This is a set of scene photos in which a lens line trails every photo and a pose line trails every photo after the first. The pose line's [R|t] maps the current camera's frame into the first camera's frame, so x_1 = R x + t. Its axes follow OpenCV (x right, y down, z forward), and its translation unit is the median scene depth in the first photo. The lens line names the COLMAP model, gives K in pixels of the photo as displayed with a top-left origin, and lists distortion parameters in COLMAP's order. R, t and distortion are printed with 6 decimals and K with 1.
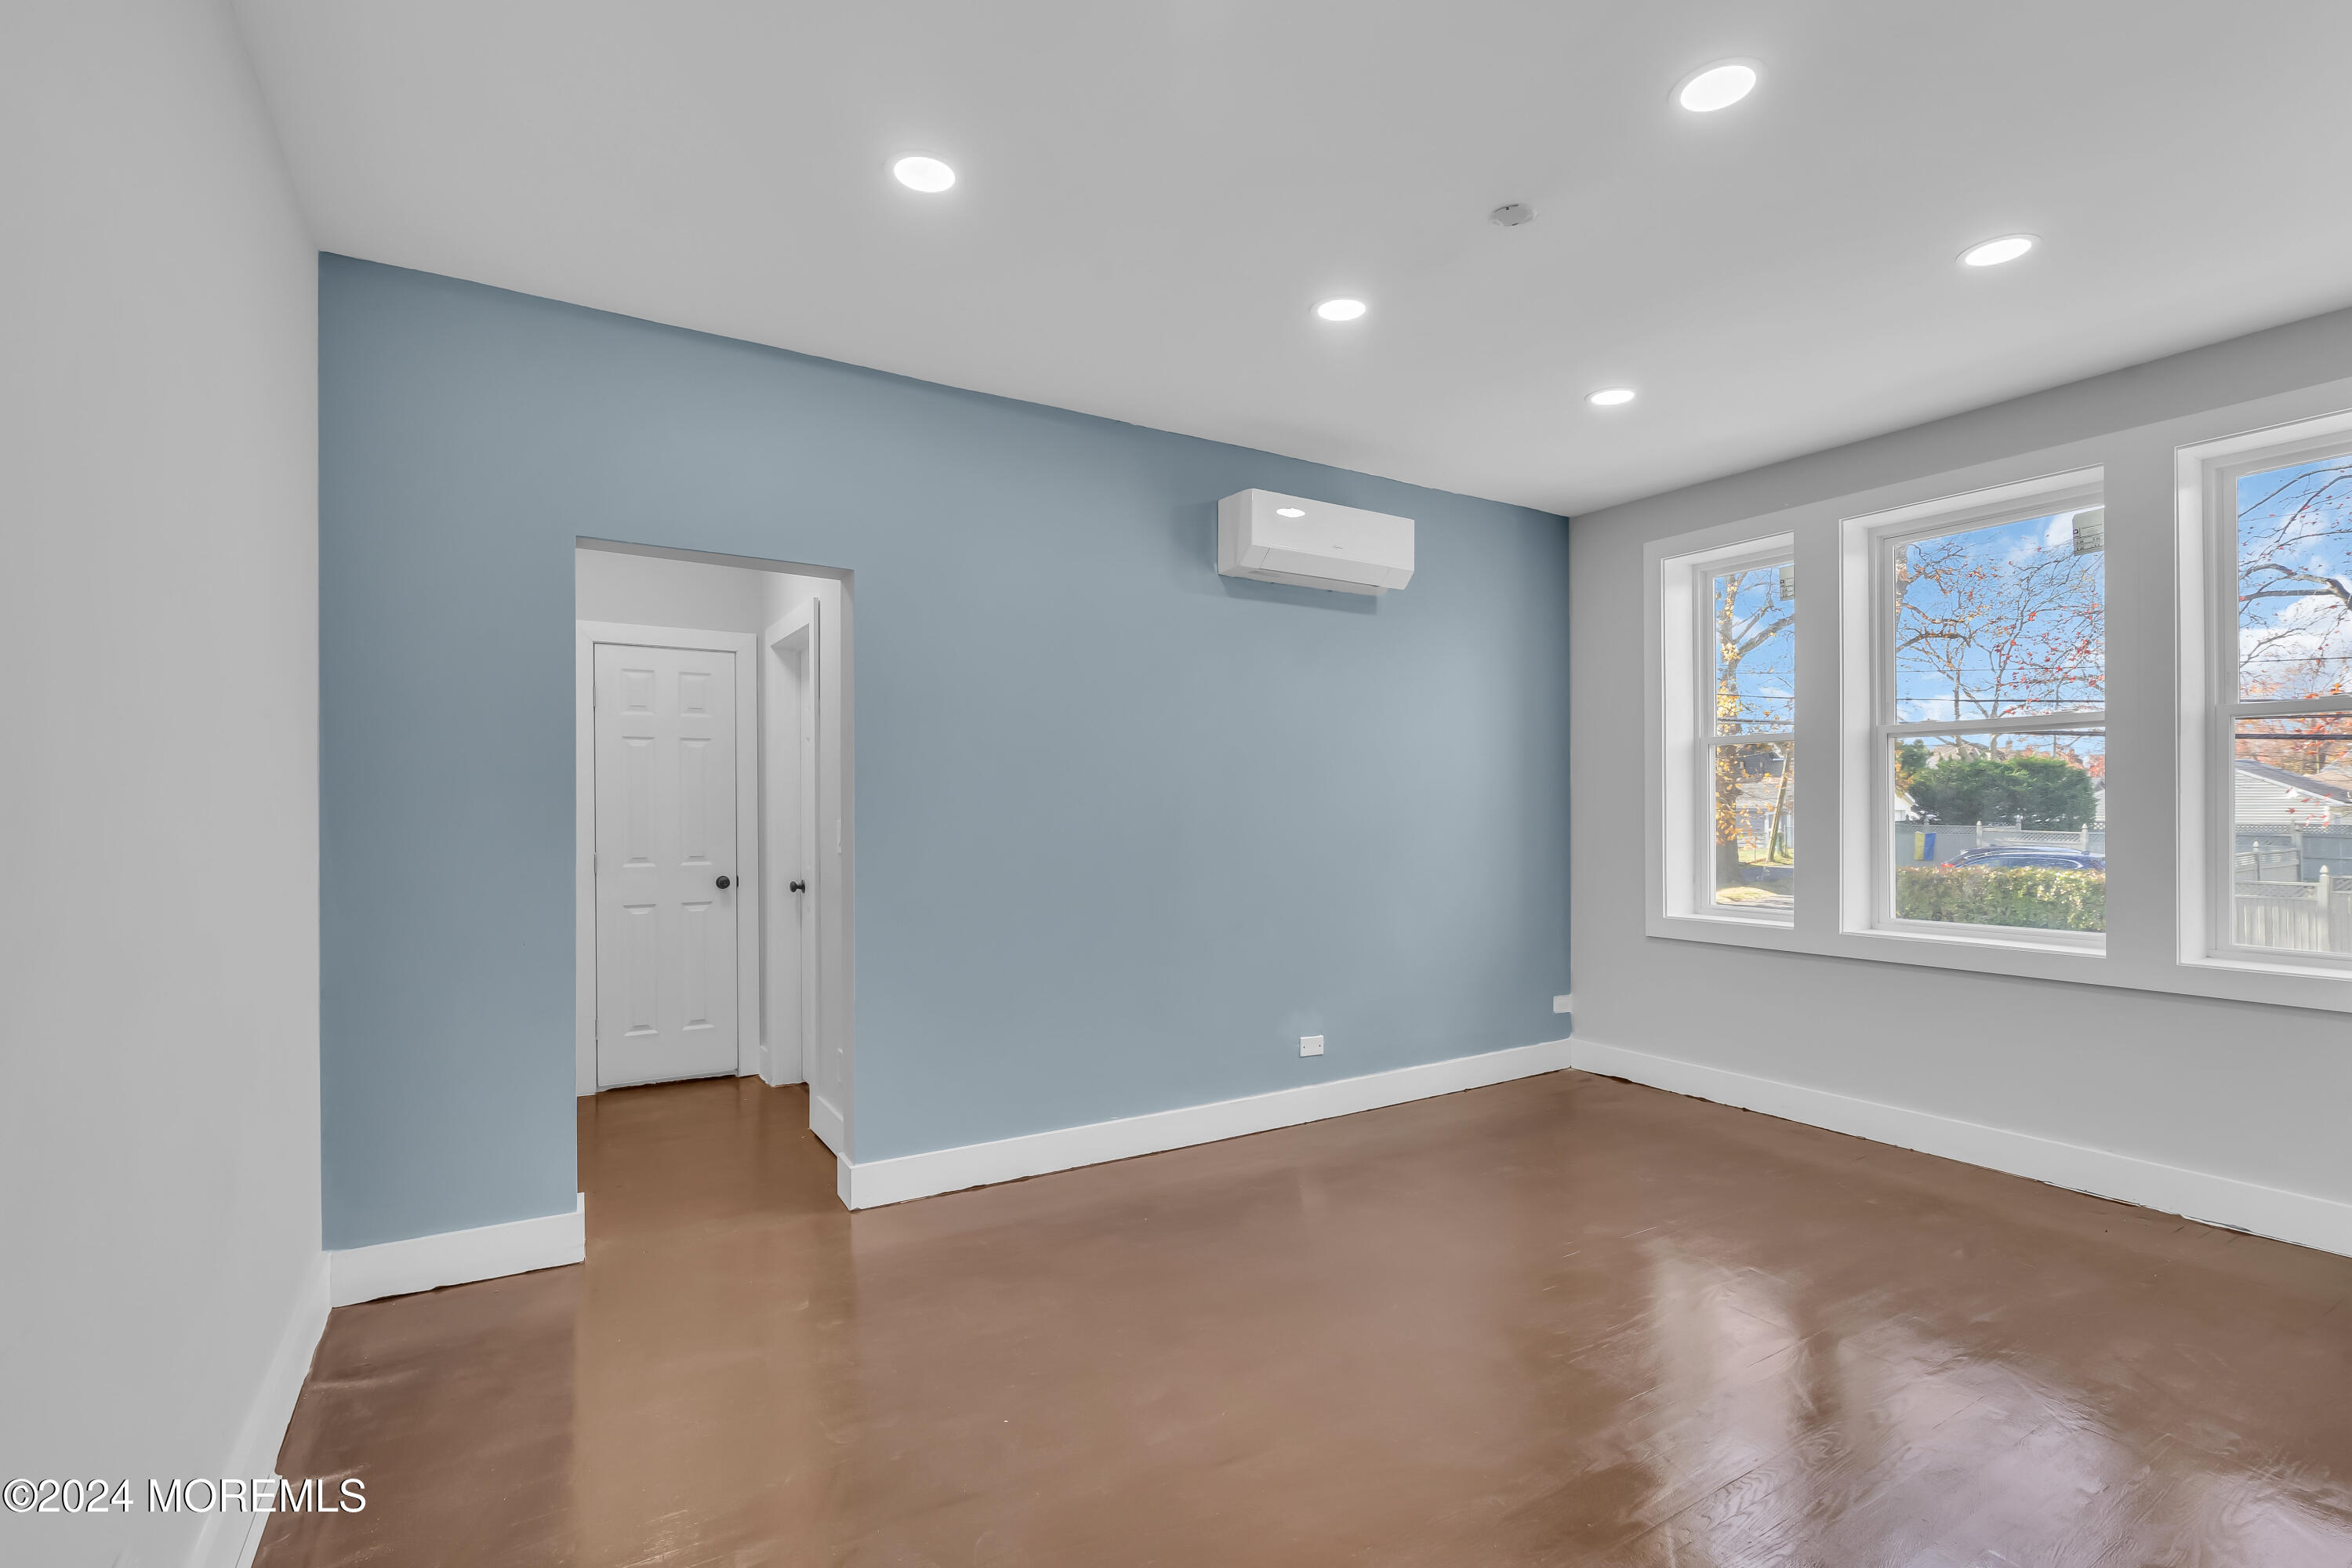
lens RADIAL K [[1081.9, 0, 1180.6], [0, 1081.9, 799.0], [0, 0, 1]] dist [-0.005118, 0.001281]
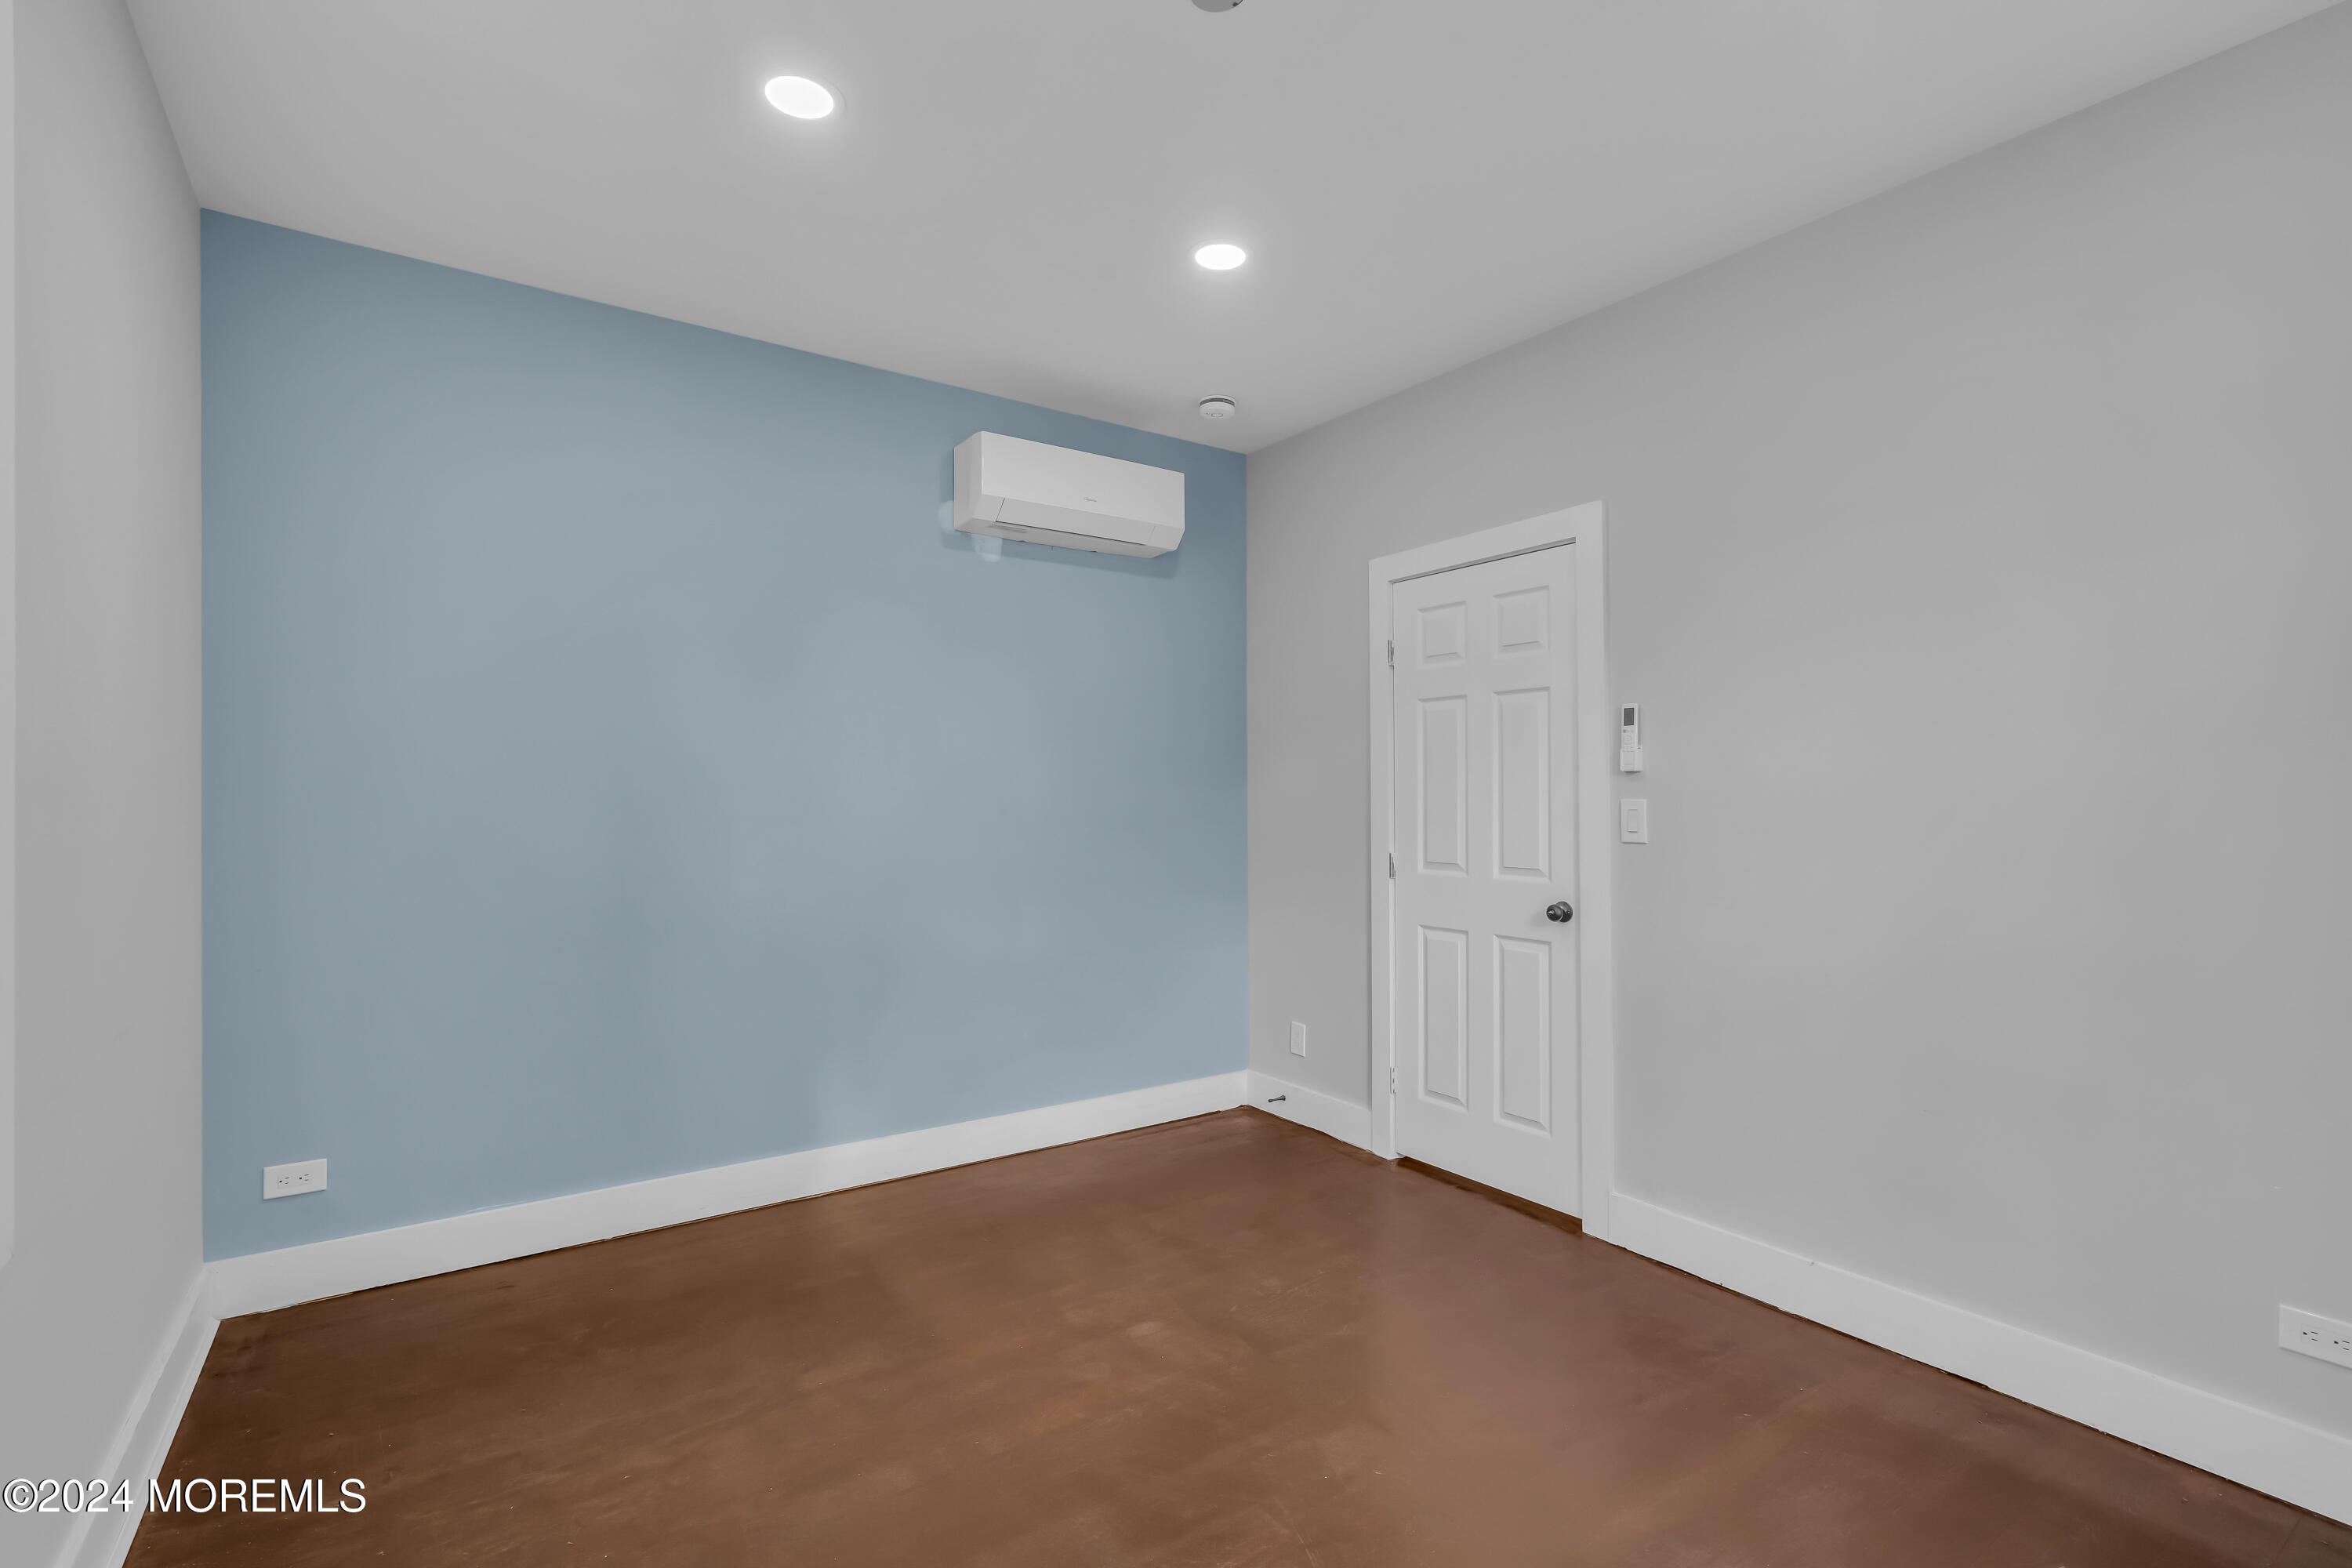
lens RADIAL K [[1081.9, 0, 1177.8], [0, 1081.9, 785.3], [0, 0, 1]] dist [-0.005118, 0.001281]
pose [[0.998659, 0.000352, 0.051769, 0.164736], [-0.000354, 1.000000, 0.000032, 0.001681], [-0.051769, -0.000050, 0.998659, 0.103161]]
